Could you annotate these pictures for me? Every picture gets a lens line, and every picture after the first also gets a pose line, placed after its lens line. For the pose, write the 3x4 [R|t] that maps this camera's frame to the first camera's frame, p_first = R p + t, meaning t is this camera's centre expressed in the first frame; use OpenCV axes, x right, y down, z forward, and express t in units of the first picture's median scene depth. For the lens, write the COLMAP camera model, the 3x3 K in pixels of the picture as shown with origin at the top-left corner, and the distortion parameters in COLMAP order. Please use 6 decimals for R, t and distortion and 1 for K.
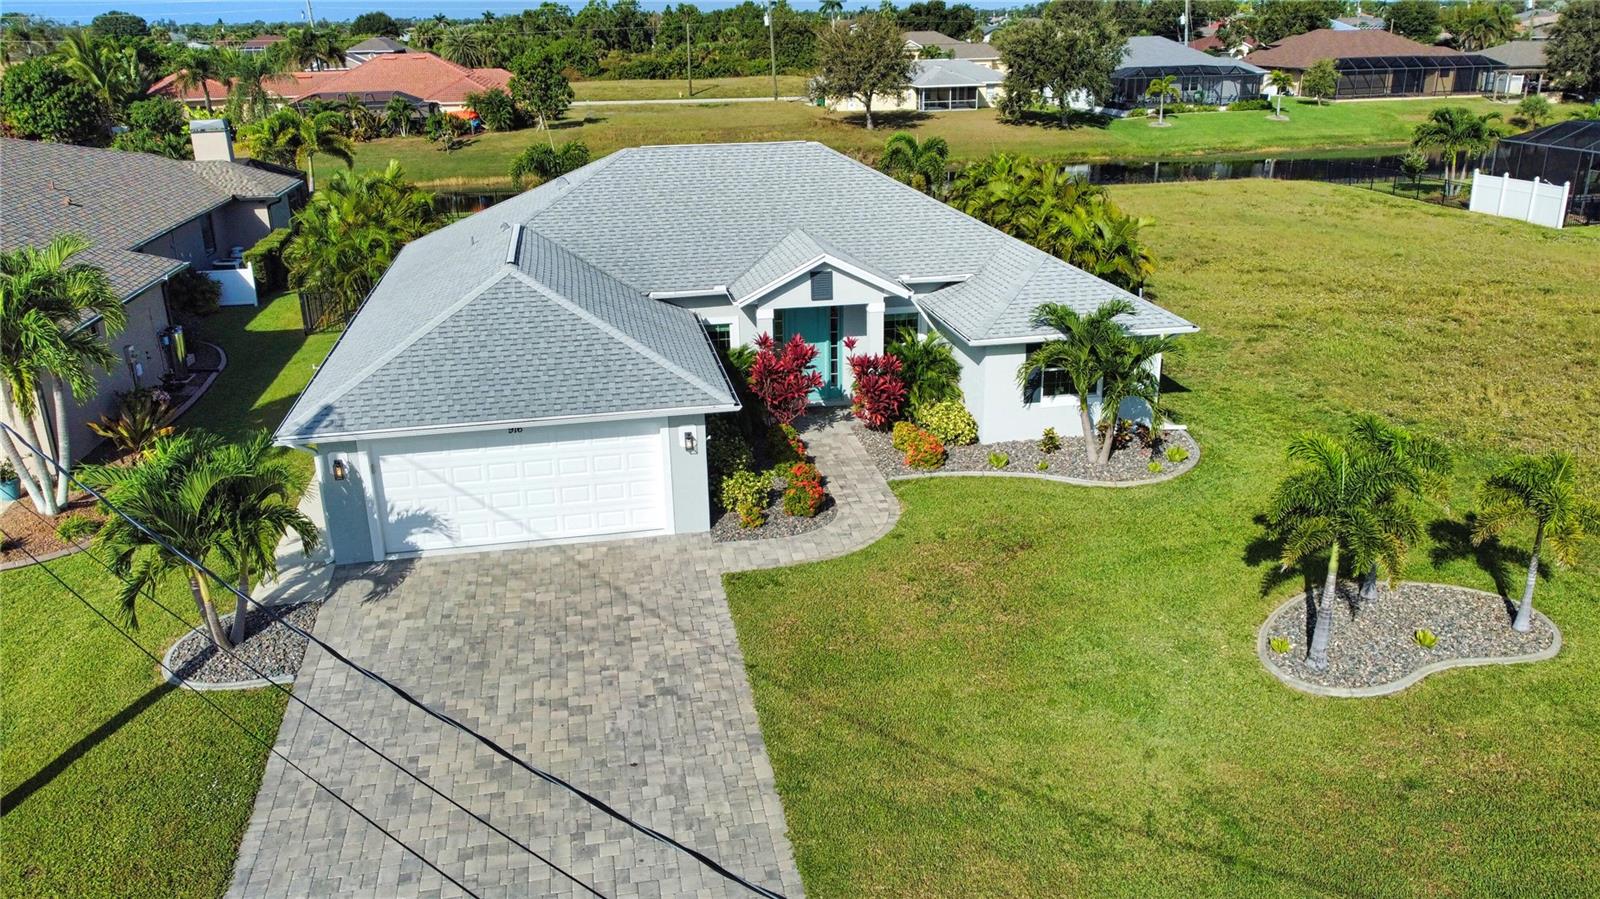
lens RADIAL K [[1207.0, 0, 800.0], [0, 1207.0, 449.5], [0, 0, 1]] dist [-0.000474, -0.005145]
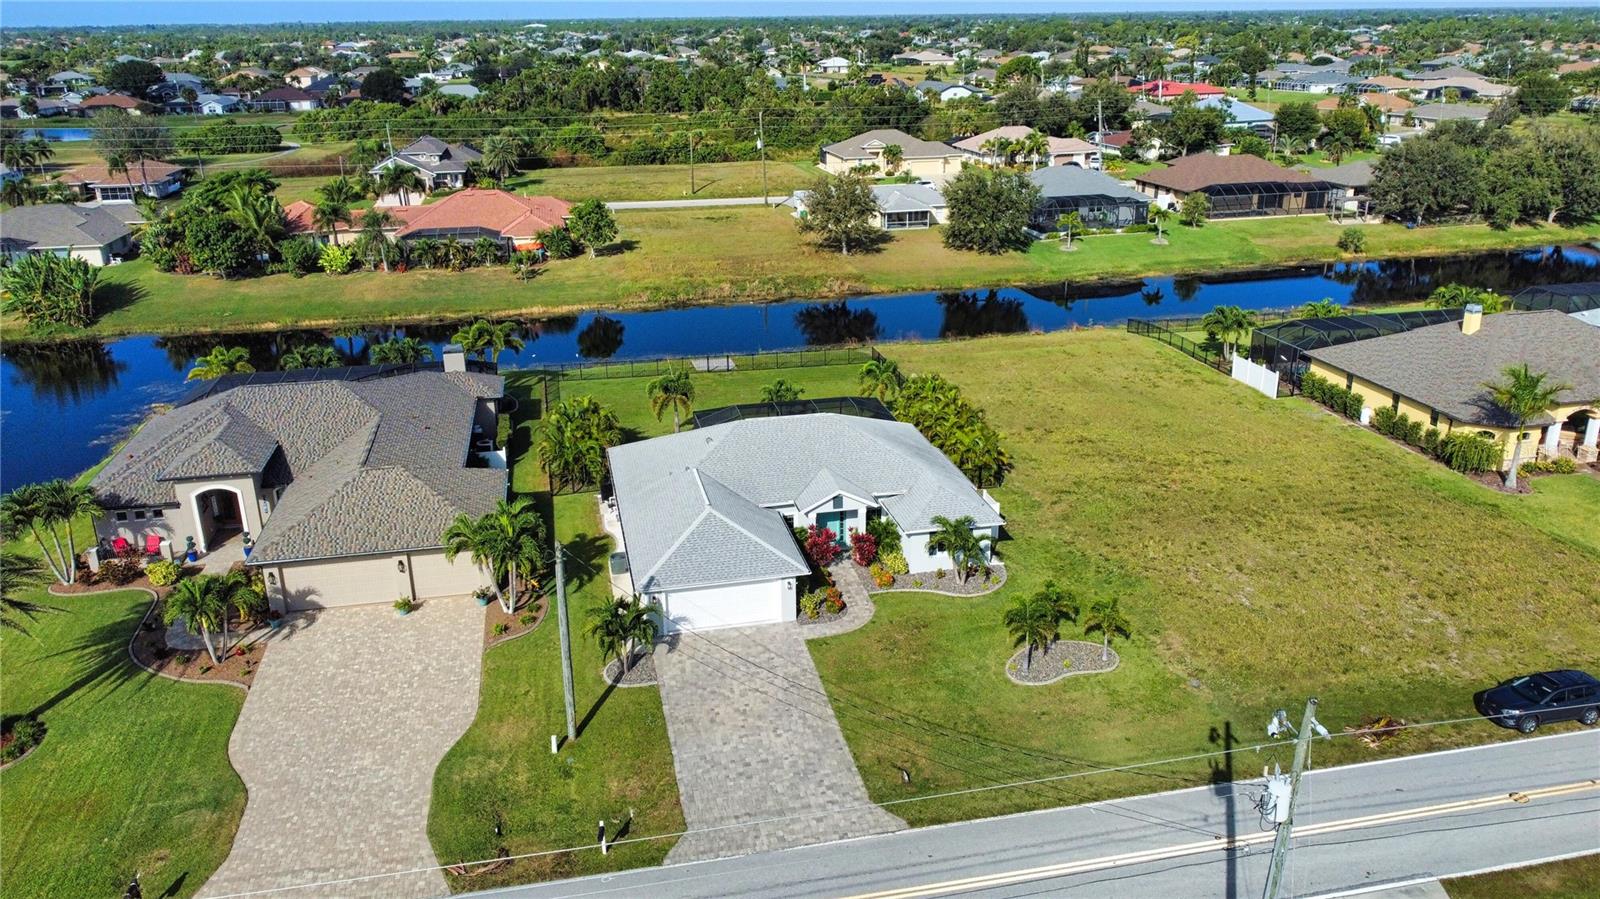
lens RADIAL K [[1207.0, 0, 800.0], [0, 1207.0, 449.5], [0, 0, 1]] dist [-0.000474, -0.005145]
pose [[0.999603, -0.004617, 0.027780, -0.110587], [0.004581, 0.999989, 0.001345, -0.232070], [-0.027786, -0.001217, 0.999613, -1.187790]]
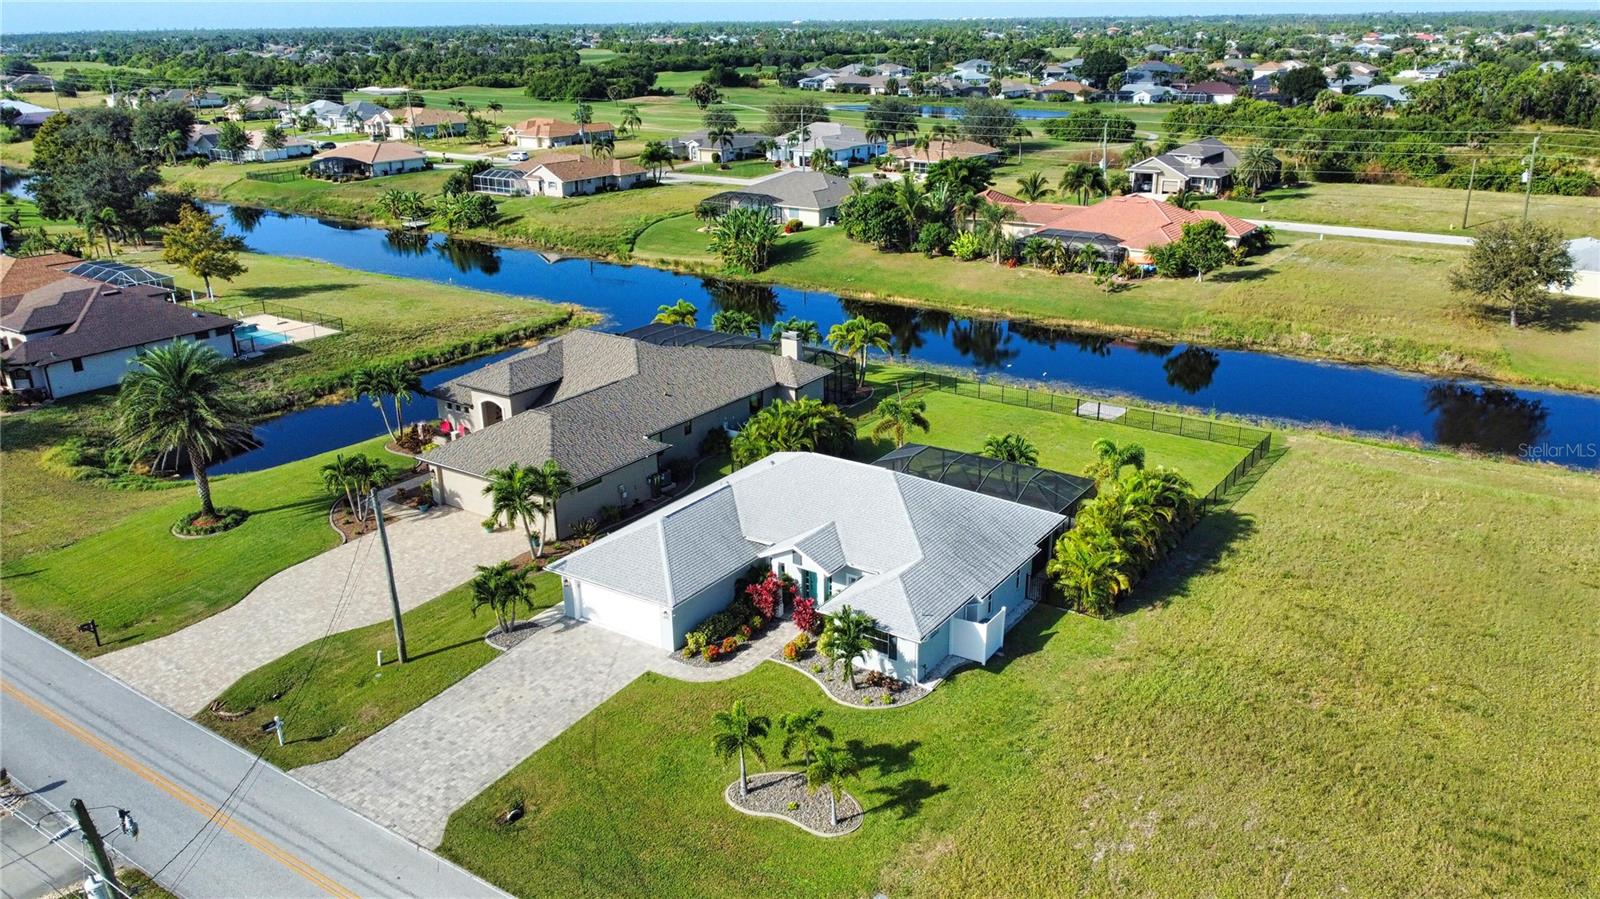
lens RADIAL K [[1207.0, 0, 800.0], [0, 1207.0, 449.5], [0, 0, 1]] dist [-0.000474, -0.005145]
pose [[0.709756, 0.242358, -0.661445, 1.310696], [-0.235750, 0.966533, 0.101176, -0.513956], [0.663829, 0.084126, 0.743138, -0.532581]]
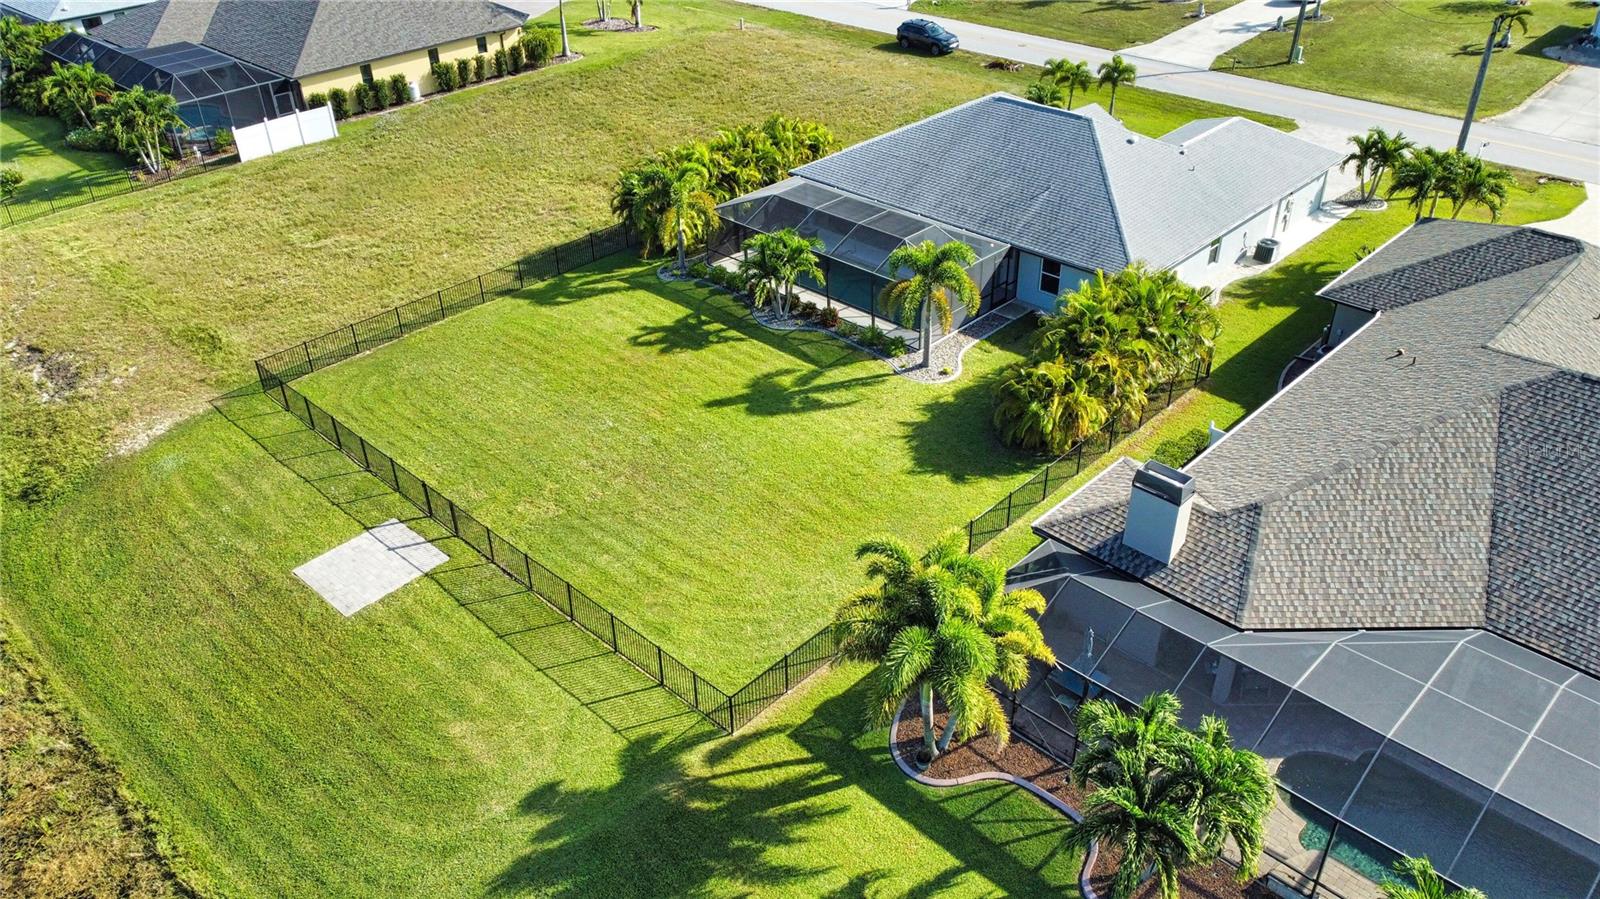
lens RADIAL K [[1207.0, 0, 800.0], [0, 1207.0, 449.5], [0, 0, 1]] dist [-0.000474, -0.005145]
pose [[-0.586158, -0.418579, 0.693693, -1.415831], [0.298446, 0.684446, 0.665180, -1.312366], [-0.753226, 0.596930, -0.276271, 2.310970]]
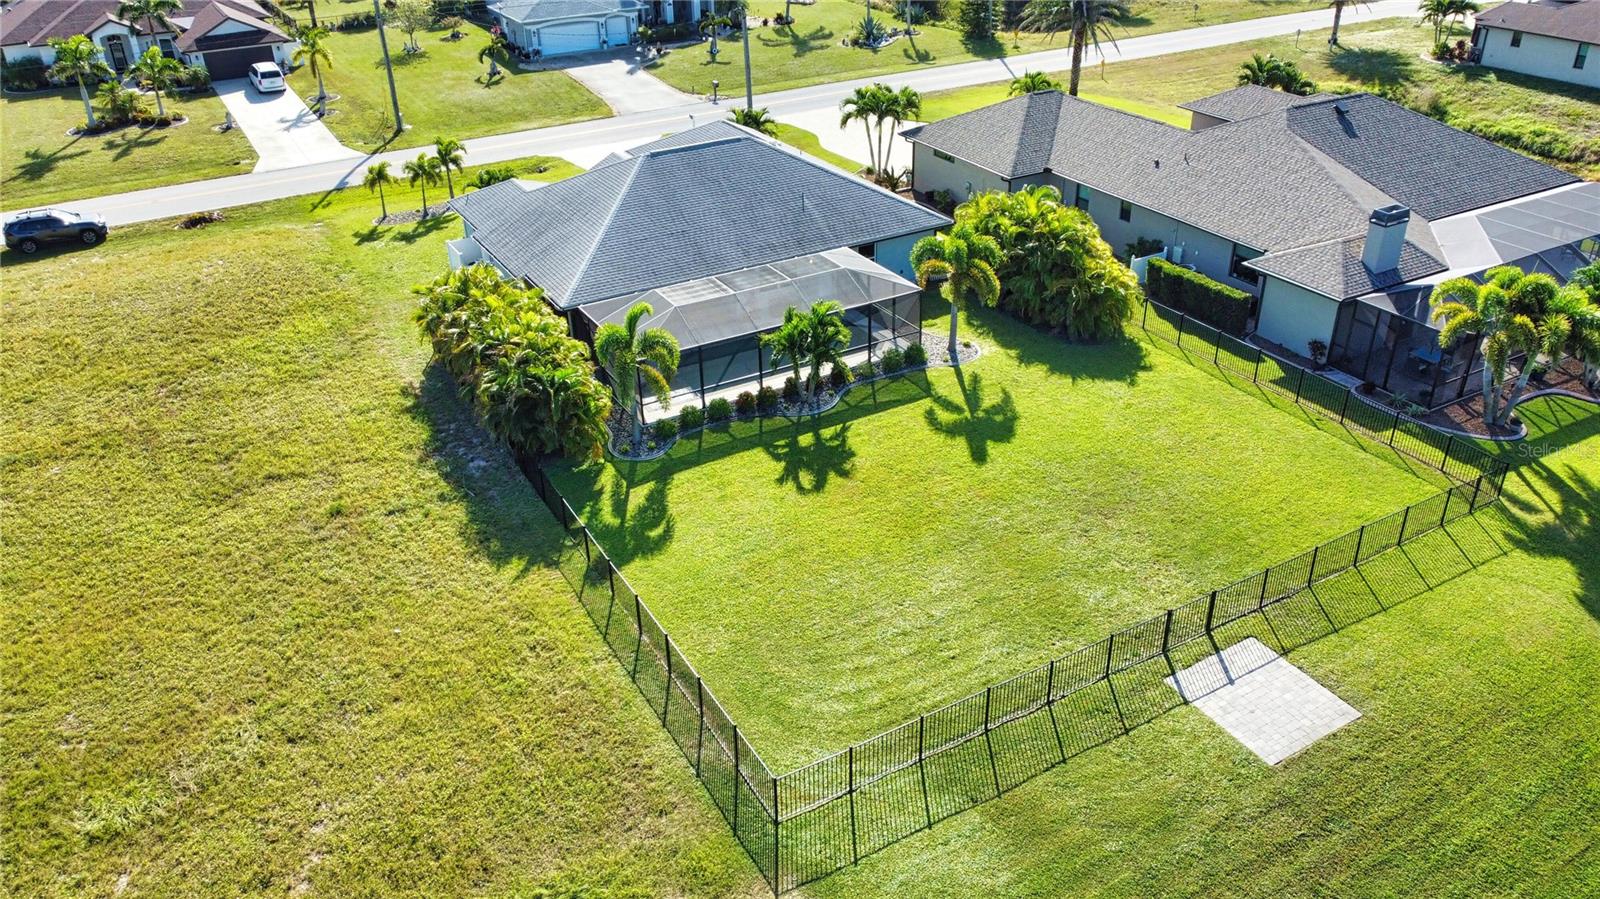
lens RADIAL K [[1212.3, 0, 800.0], [0, 1212.3, 449.5], [0, 0, 1]] dist [0.006946, 0.005980]
pose [[-0.942724, 0.196655, -0.269442, 0.387128], [-0.075440, 0.661122, 0.746476, -1.433556], [0.324932, 0.724048, -0.608419, 2.751387]]
